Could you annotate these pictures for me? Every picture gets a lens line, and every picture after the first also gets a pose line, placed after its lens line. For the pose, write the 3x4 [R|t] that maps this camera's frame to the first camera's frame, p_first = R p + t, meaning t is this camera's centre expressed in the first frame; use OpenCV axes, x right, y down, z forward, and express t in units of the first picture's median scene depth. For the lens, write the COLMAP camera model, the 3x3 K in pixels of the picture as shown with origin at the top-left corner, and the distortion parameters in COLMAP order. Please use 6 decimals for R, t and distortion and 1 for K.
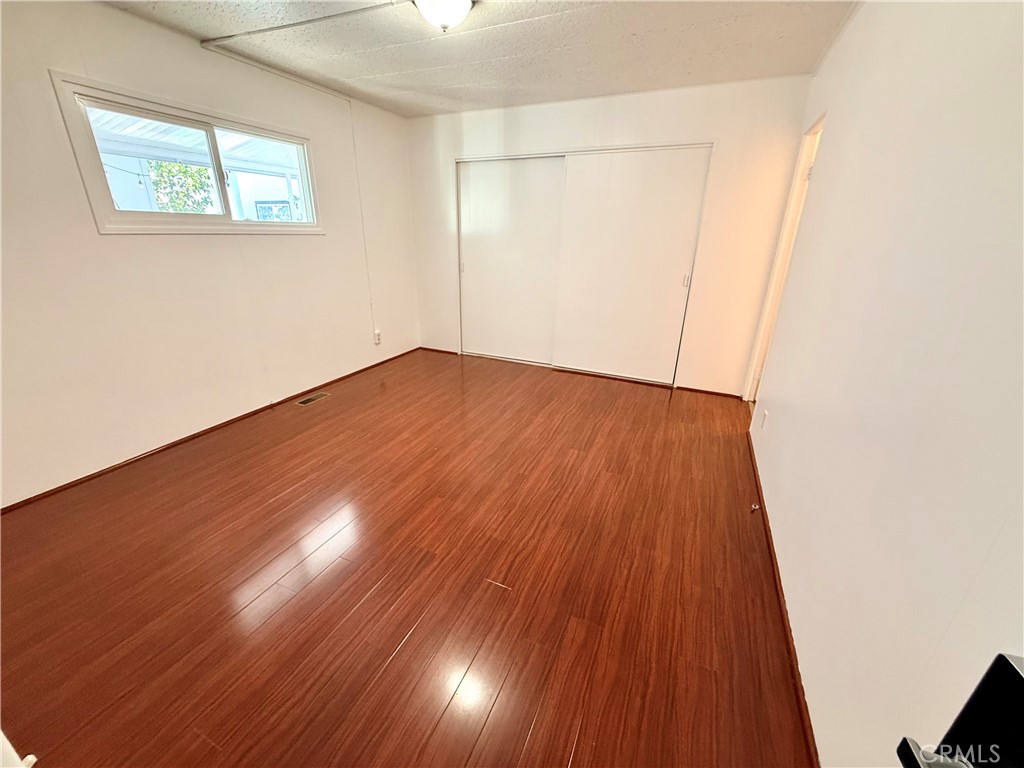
lens RADIAL K [[406.3, 0, 507.8], [0, 406.3, 384.5], [0, 0, 1]] dist [-0.000434, 0.000078]
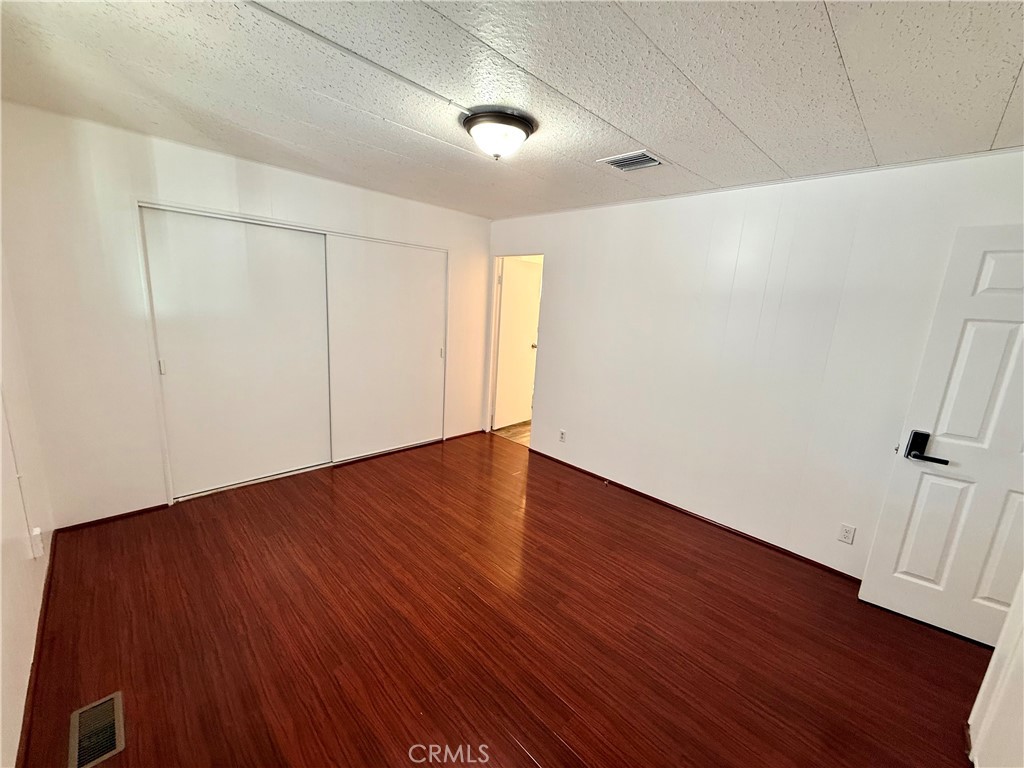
lens RADIAL K [[406.3, 0, 511.1], [0, 406.3, 381.4], [0, 0, 1]] dist [-0.000434, 0.000078]
pose [[0.348783, -0.178300, 0.920087, -0.555471], [0.274893, 0.958019, 0.081446, -0.192199], [-0.895982, 0.224518, 0.383154, 0.327655]]
